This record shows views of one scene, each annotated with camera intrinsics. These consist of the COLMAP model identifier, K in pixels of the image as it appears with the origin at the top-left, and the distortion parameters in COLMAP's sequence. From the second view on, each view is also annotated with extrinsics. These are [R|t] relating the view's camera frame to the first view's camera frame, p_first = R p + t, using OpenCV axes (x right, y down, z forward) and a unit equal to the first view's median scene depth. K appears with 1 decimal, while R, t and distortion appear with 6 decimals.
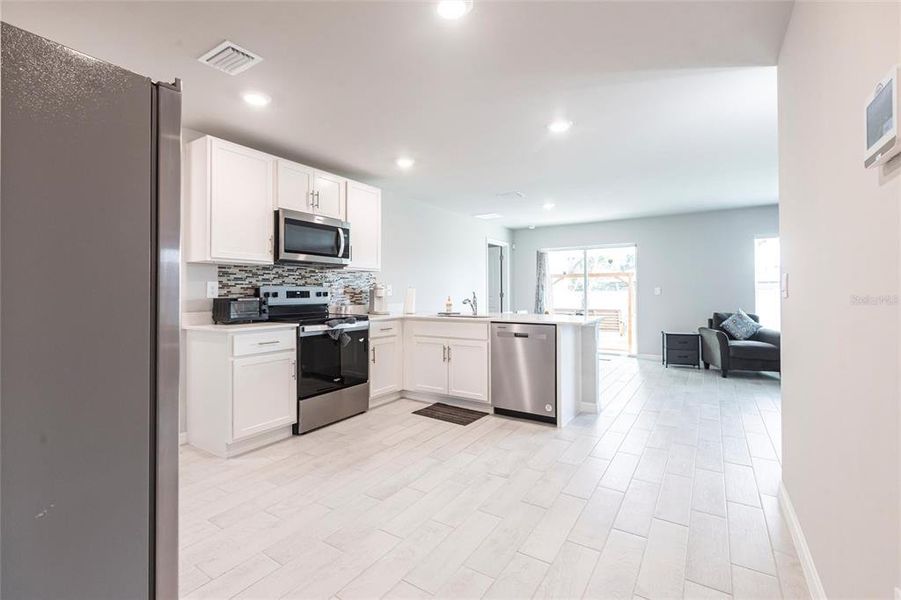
lens RADIAL K [[402.8, 0, 450.4], [0, 402.8, 291.3], [0, 0, 1]] dist [-0.001896, 0.000235]
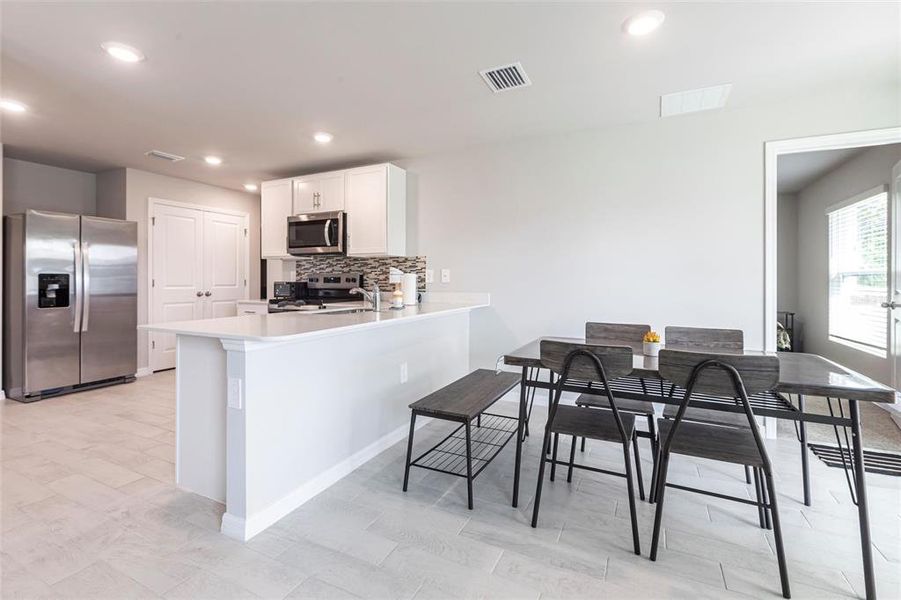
lens RADIAL K [[407.1, 0, 452.1], [0, 407.1, 281.1], [0, 0, 1]] dist [-0.001482, -0.000362]
pose [[0.111521, 0.006156, -0.993743, 0.899069], [0.002055, 0.999977, 0.006425, 0.004158], [0.993760, -0.002758, 0.111505, 1.259177]]
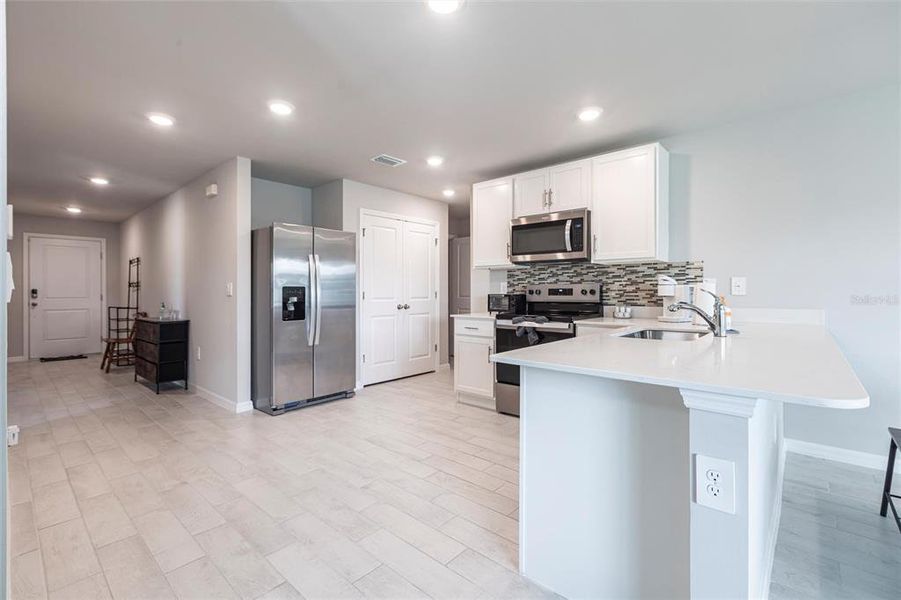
lens RADIAL K [[402.8, 0, 450.4], [0, 402.8, 291.3], [0, 0, 1]] dist [-0.001896, 0.000235]
pose [[-0.156266, 0.003502, -0.987709, 0.698431], [0.005869, 0.999979, 0.002616, 0.001818], [0.987698, -0.005388, -0.156283, 0.911428]]
